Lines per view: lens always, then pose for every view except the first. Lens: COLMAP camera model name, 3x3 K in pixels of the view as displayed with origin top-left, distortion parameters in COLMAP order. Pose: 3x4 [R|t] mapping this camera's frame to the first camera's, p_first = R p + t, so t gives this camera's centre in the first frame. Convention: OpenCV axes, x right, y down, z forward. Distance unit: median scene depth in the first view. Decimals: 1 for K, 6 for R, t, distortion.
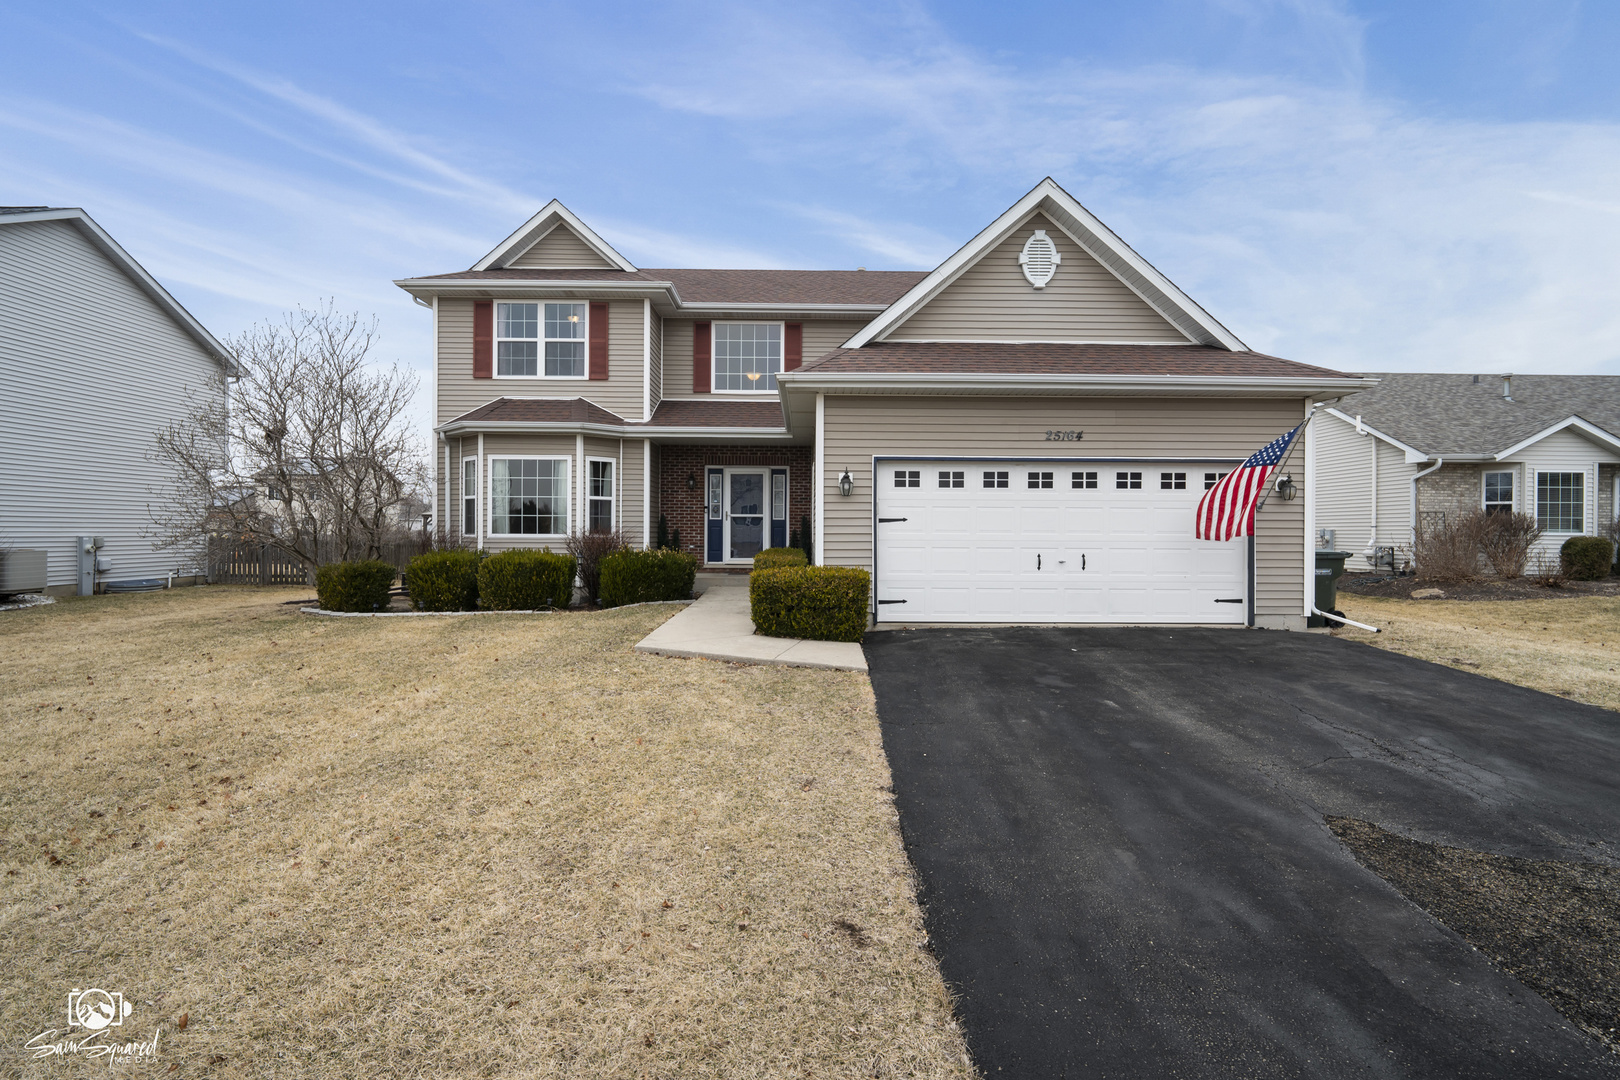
lens RADIAL K [[755.2, 0, 811.7], [0, 755.2, 534.6], [0, 0, 1]] dist [-0.007529, -0.001751]
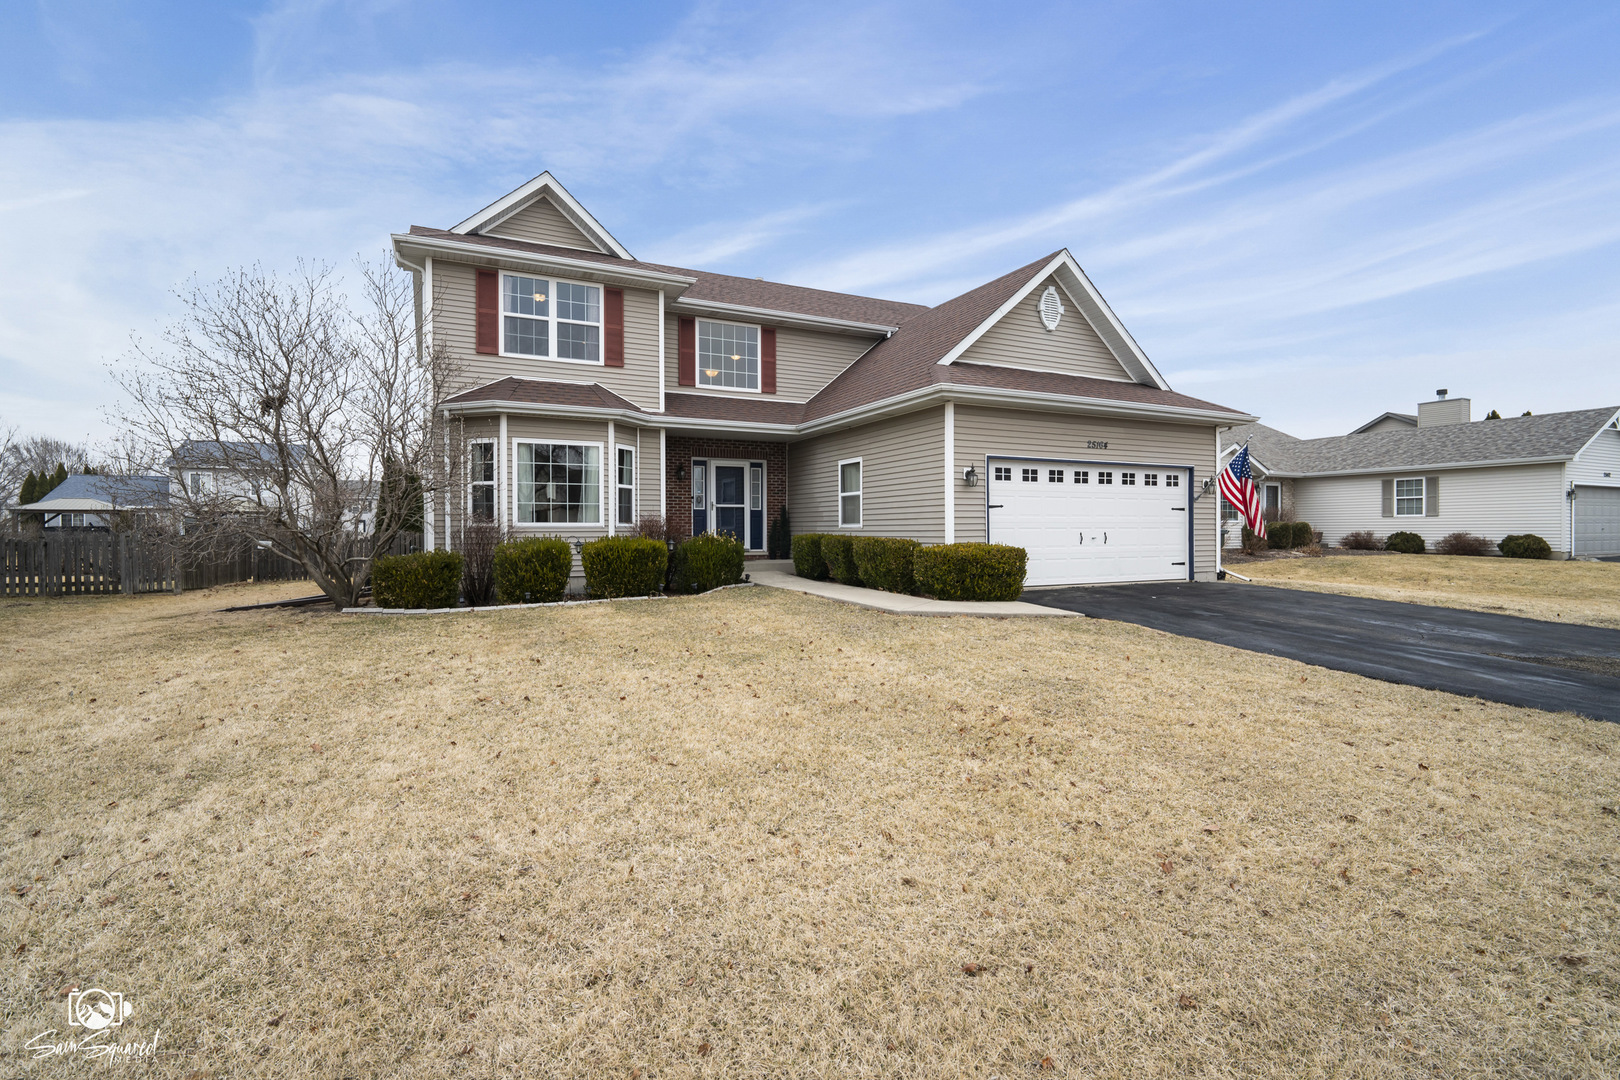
lens RADIAL K [[755.2, 0, 813.8], [0, 755.2, 531.6], [0, 0, 1]] dist [-0.007529, -0.001751]
pose [[0.902306, -0.008630, 0.431011, -0.475960], [0.009887, 0.999951, -0.000678, 0.013832], [-0.430984, 0.004874, 0.902347, -0.000863]]
